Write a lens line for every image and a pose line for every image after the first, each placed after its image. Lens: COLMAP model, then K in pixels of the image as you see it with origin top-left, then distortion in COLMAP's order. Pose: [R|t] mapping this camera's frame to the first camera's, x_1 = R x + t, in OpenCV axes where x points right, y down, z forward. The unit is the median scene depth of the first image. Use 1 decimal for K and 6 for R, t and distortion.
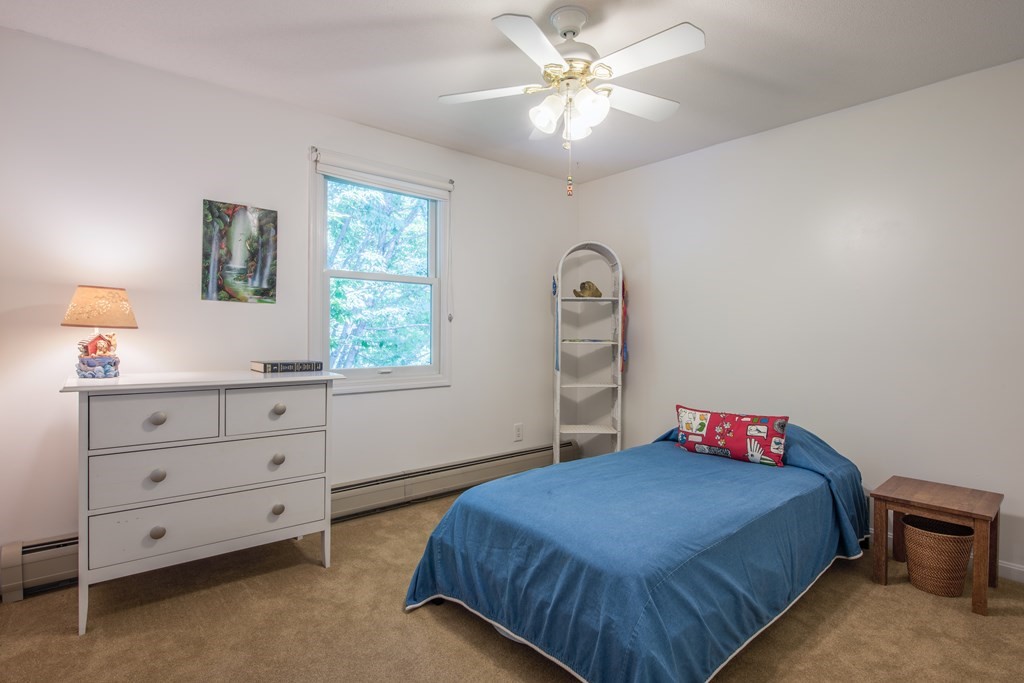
lens RADIAL K [[508.7, 0, 509.3], [0, 508.7, 337.0], [0, 0, 1]] dist [-0.003631, -0.005304]
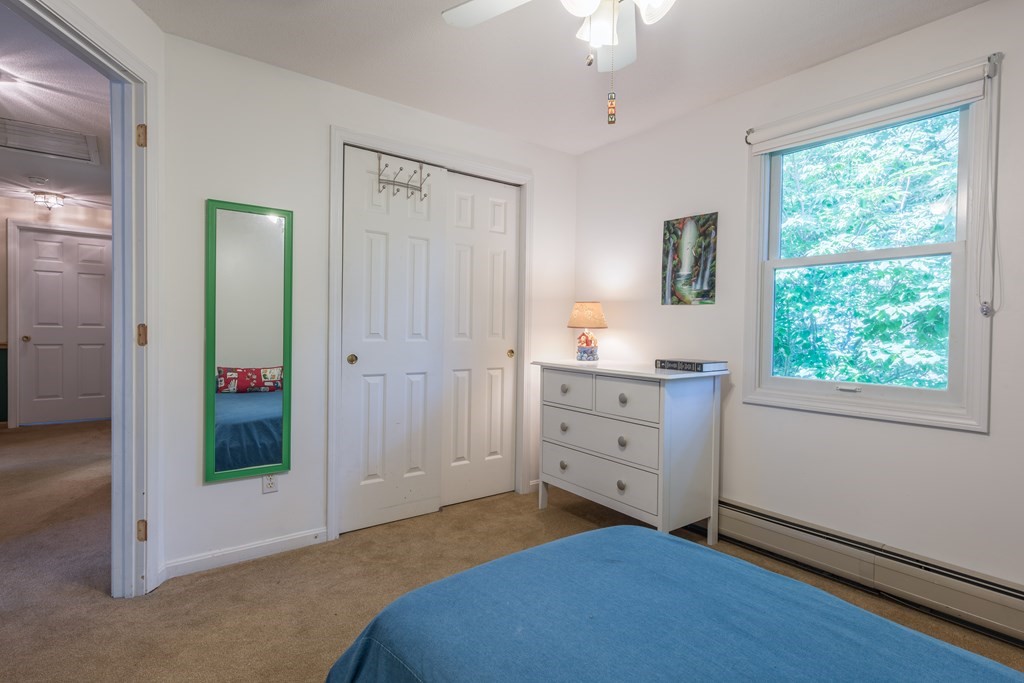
lens RADIAL K [[508.7, 0, 509.5], [0, 508.7, 339.7], [0, 0, 1]] dist [-0.003631, -0.005304]
pose [[-0.053456, 0.012181, -0.998496, 0.600488], [-0.024523, 0.999608, 0.013507, 0.001008], [0.998269, 0.025208, -0.053137, 0.685293]]
